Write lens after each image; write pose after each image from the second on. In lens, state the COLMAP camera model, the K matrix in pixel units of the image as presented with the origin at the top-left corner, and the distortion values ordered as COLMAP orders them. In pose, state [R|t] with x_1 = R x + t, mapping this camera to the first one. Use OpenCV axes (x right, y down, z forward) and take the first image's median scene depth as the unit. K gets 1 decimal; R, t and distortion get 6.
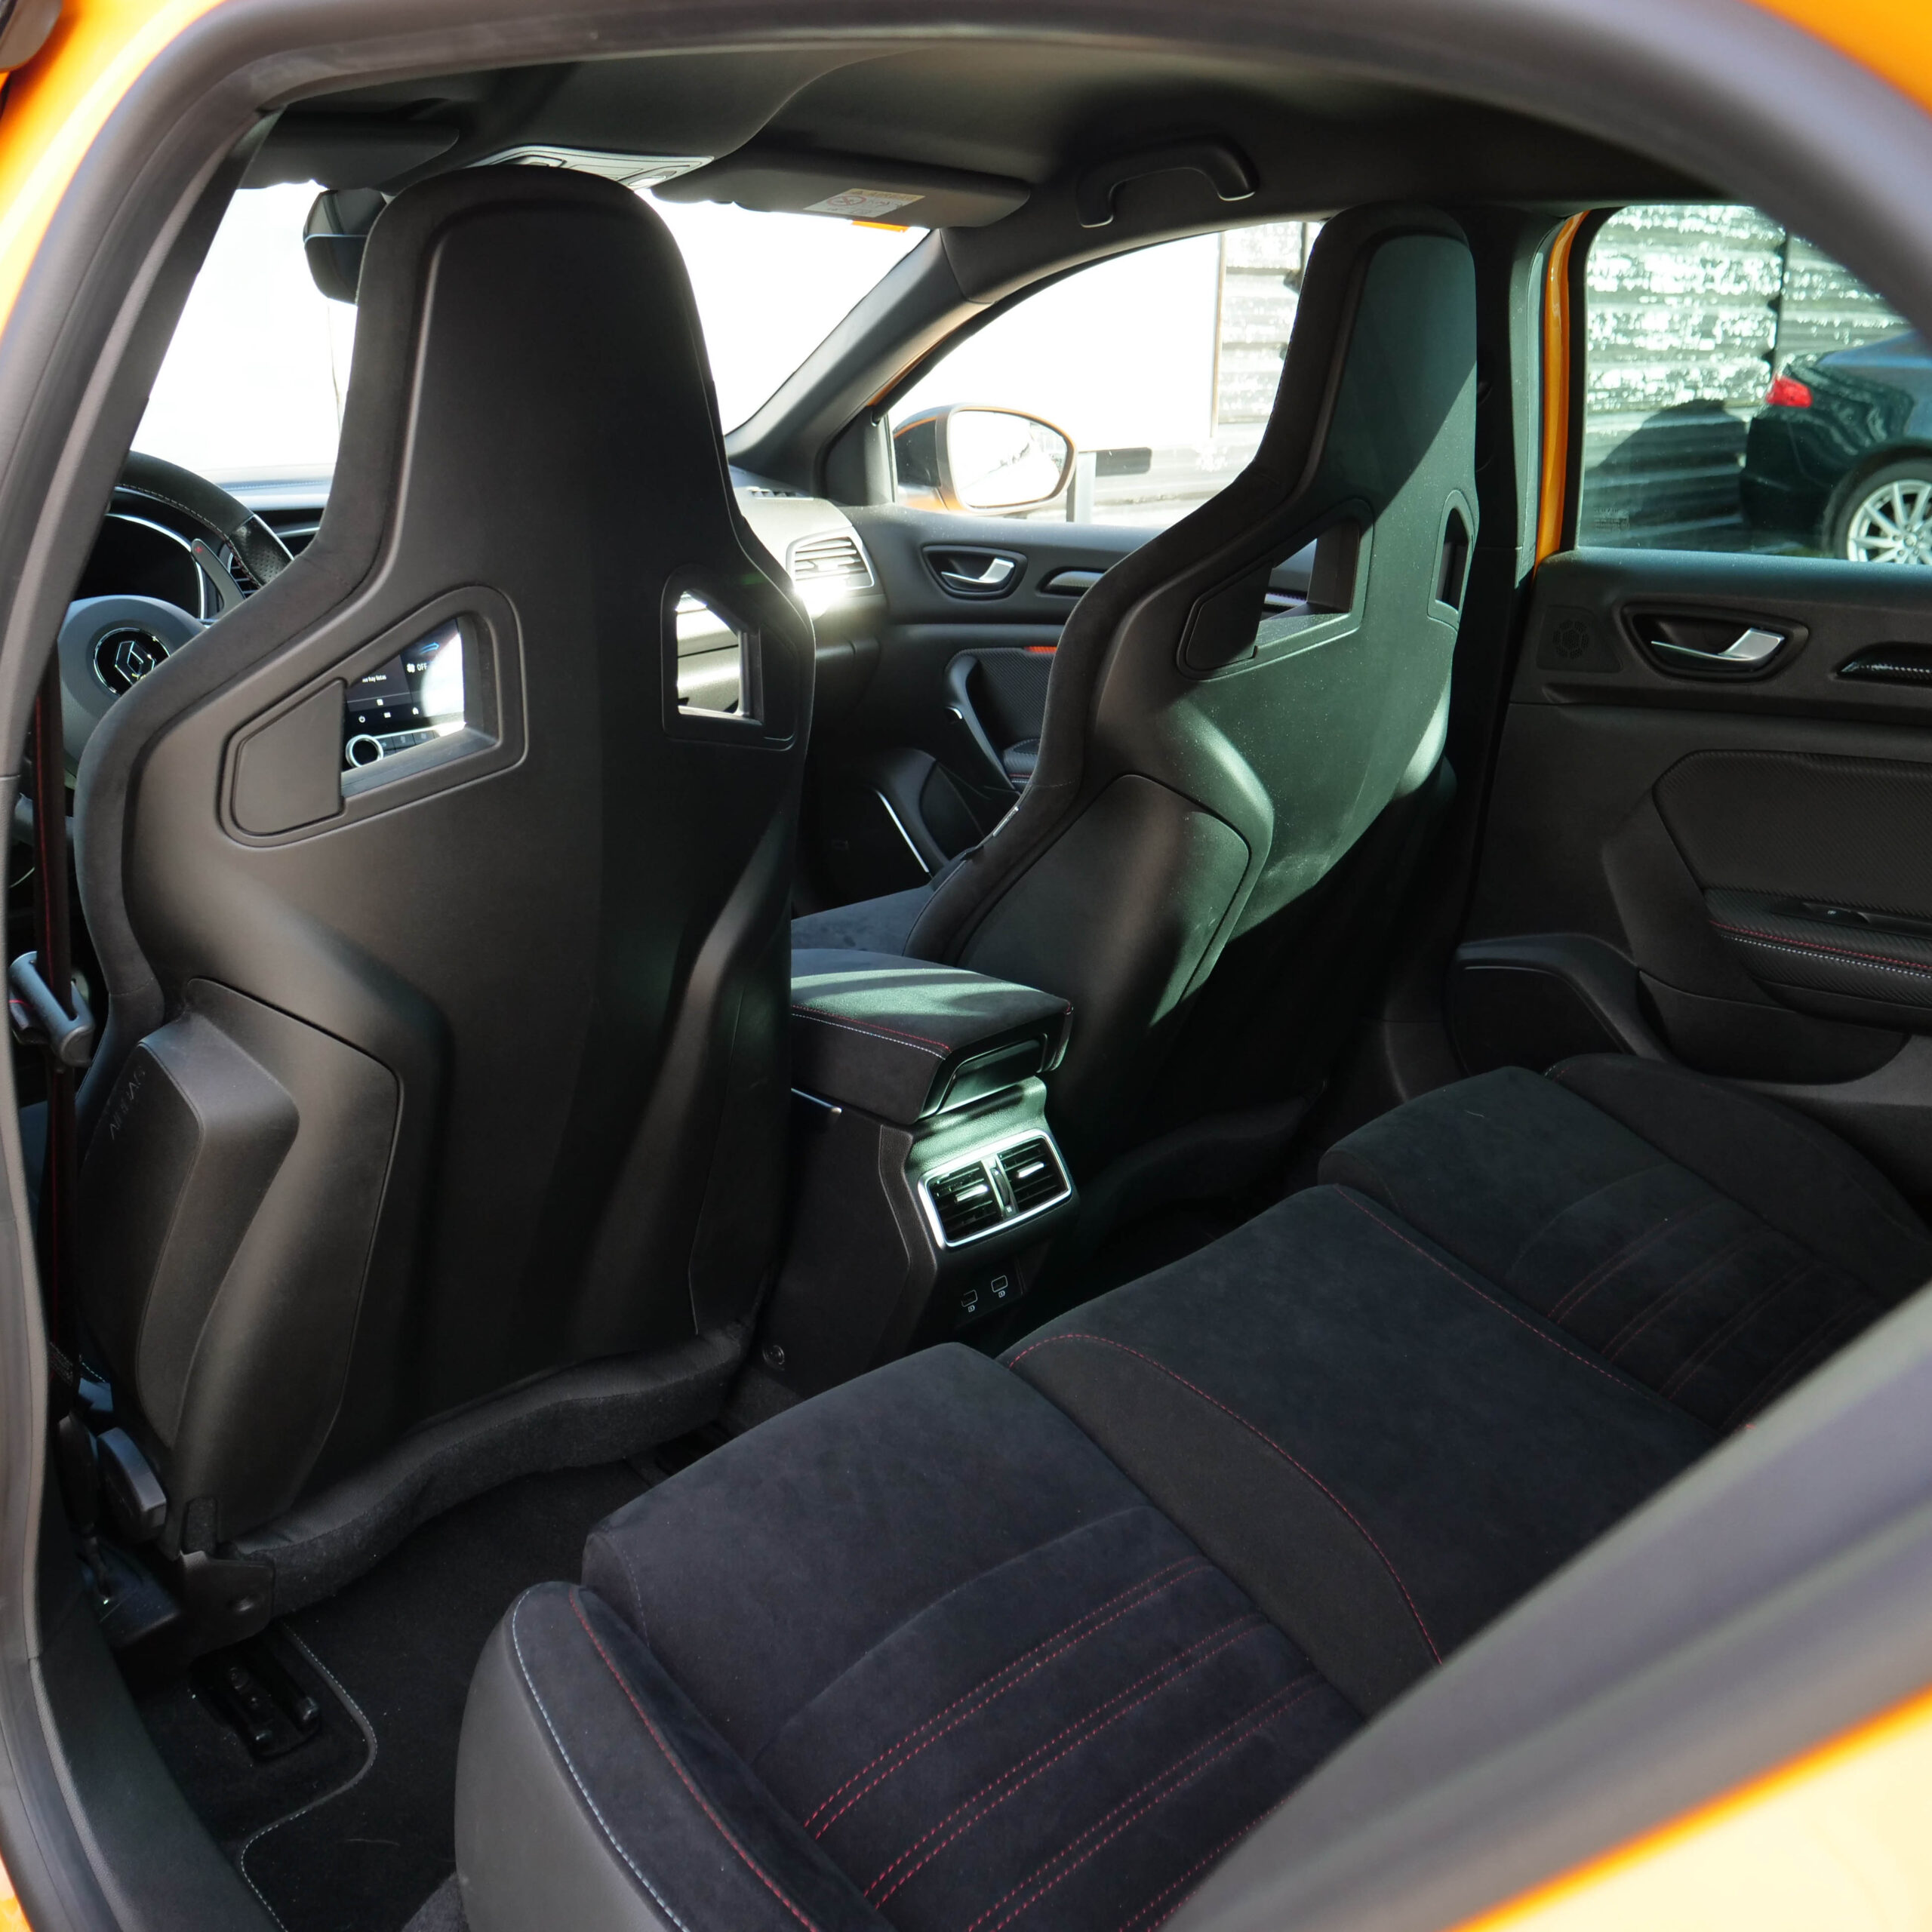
lens RADIAL K [[1864.8, 0, 963.5], [0, 1864.8, 970.6], [0, 0, 1]] dist [-0.053257, 0.000000]
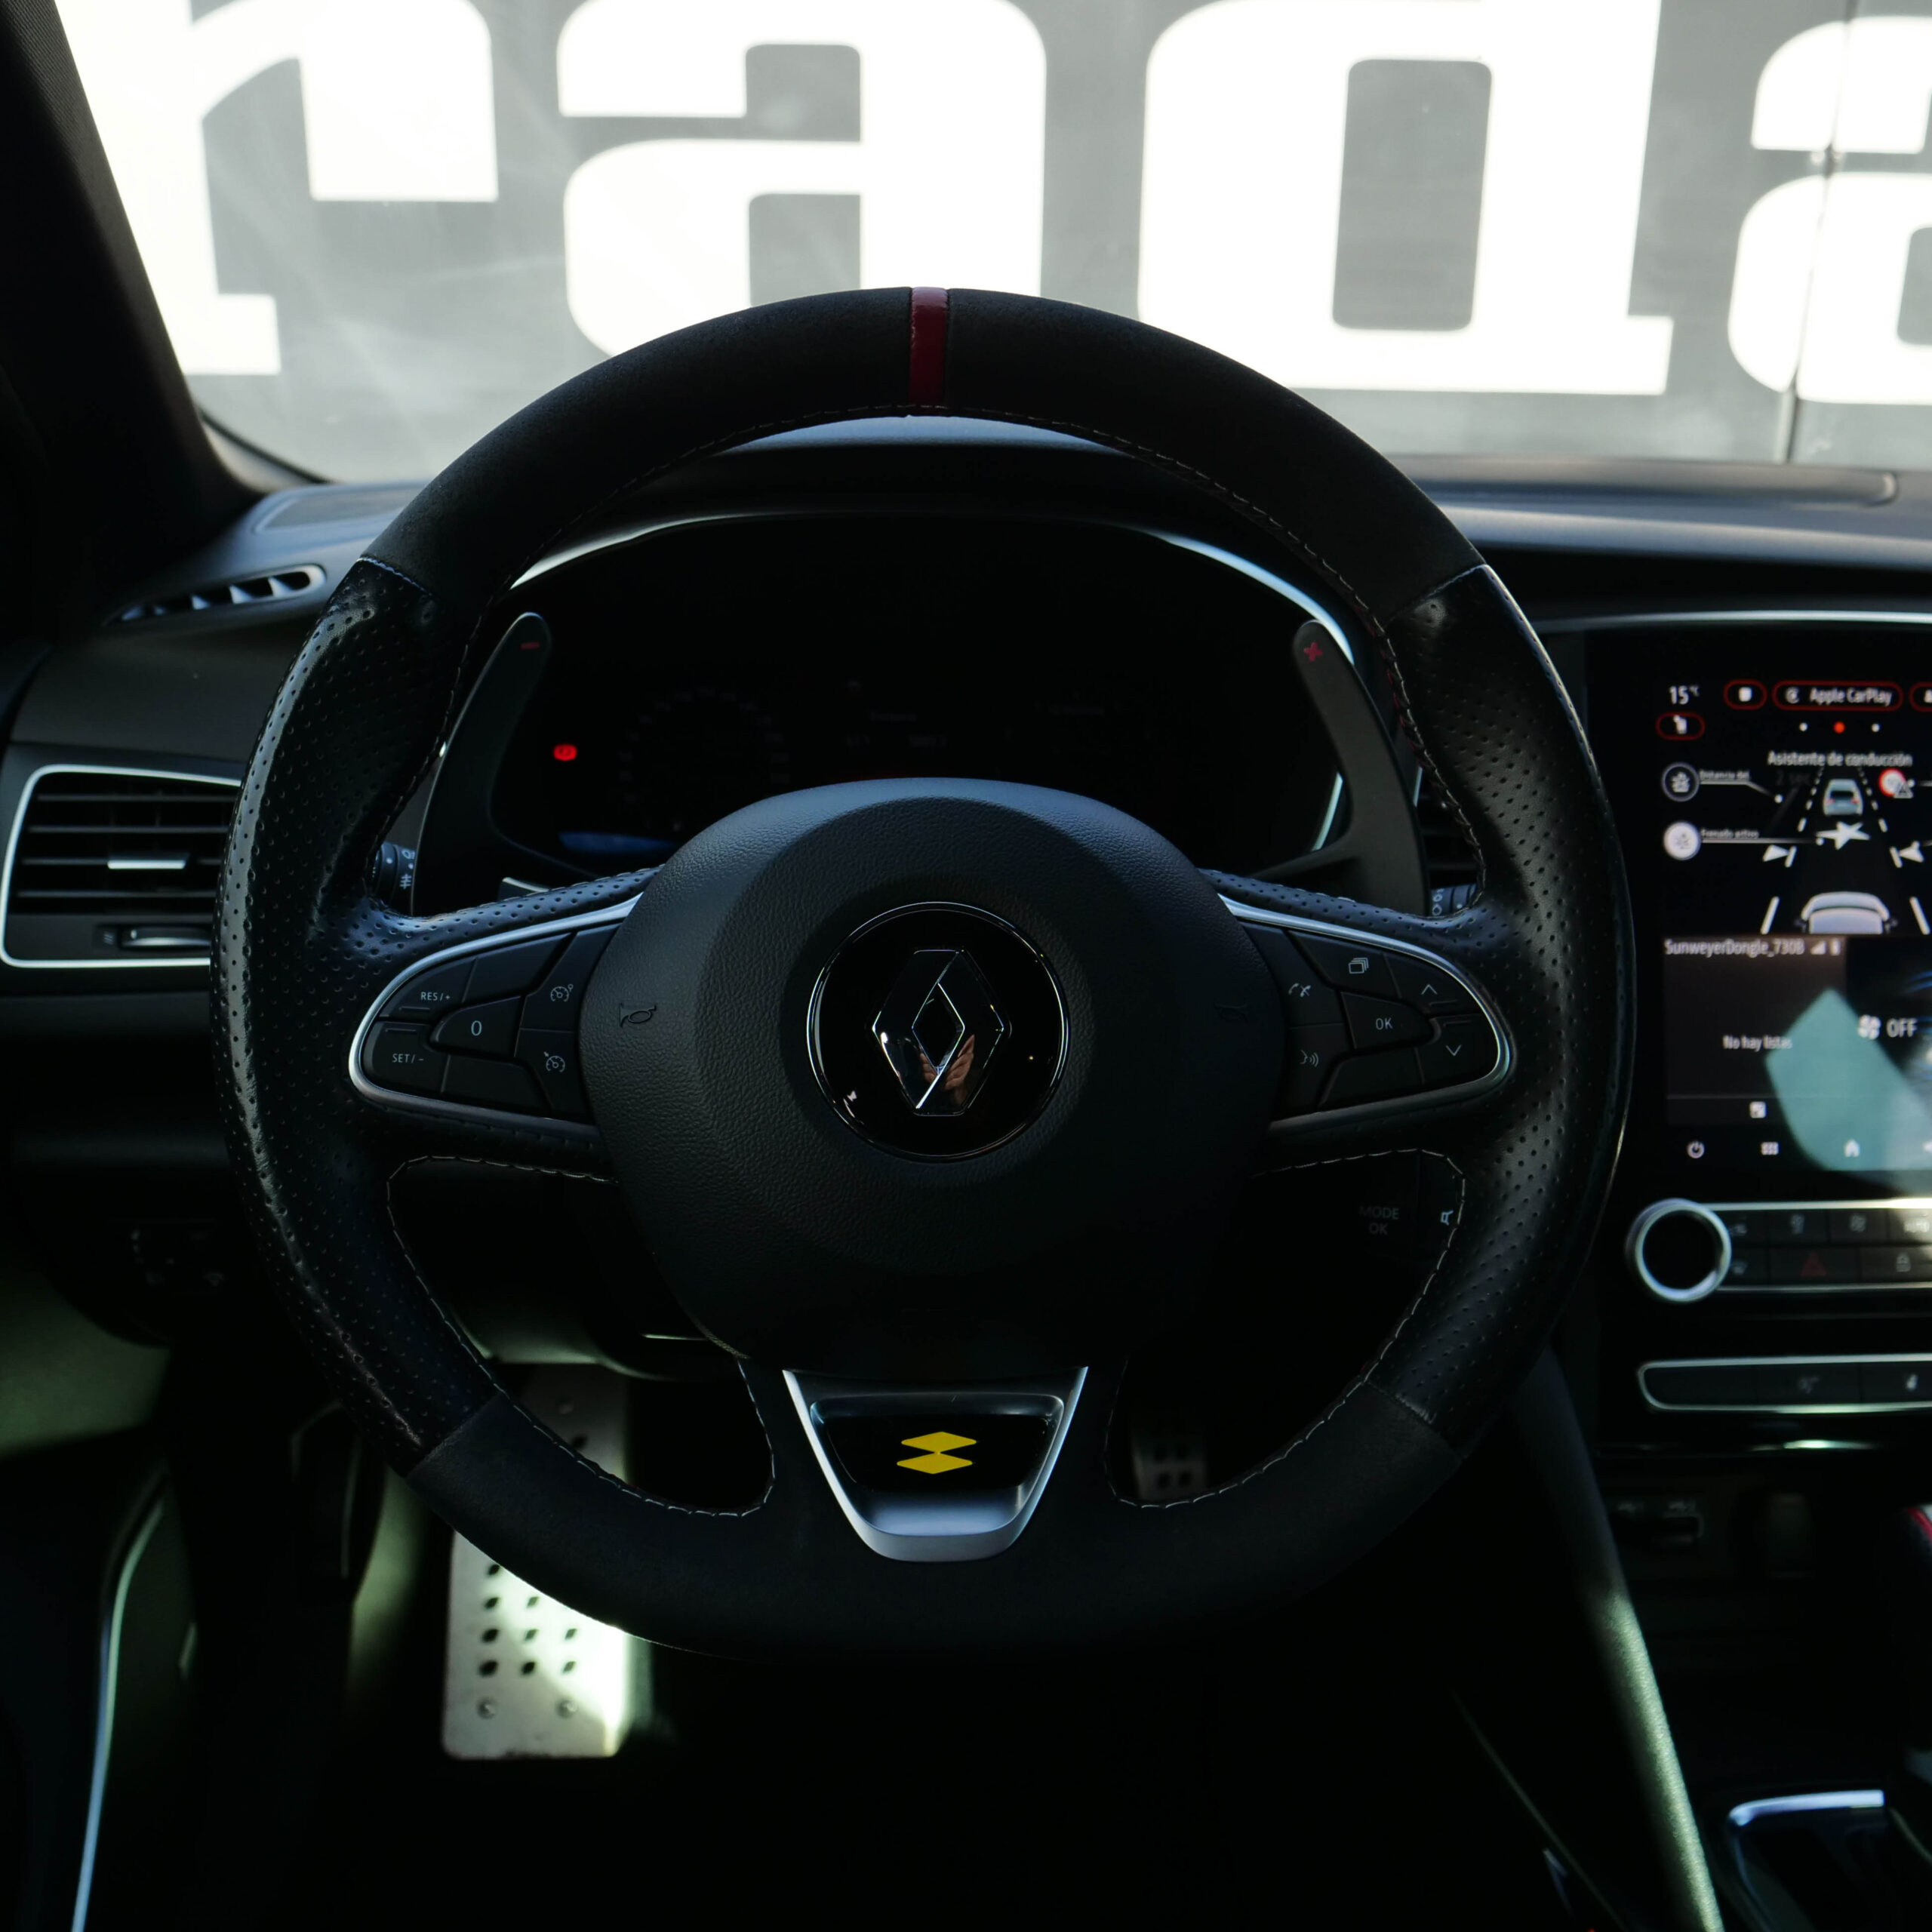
lens RADIAL K [[1864.8, 0, 953.5], [0, 1864.8, 977.0], [0, 0, 1]] dist [-0.053257, 0.000000]
pose [[0.745605, 0.215978, -0.630418, -0.189078], [-0.230883, 0.971152, 0.059643, -0.139022], [0.625113, 0.101083, 0.773961, 0.557094]]
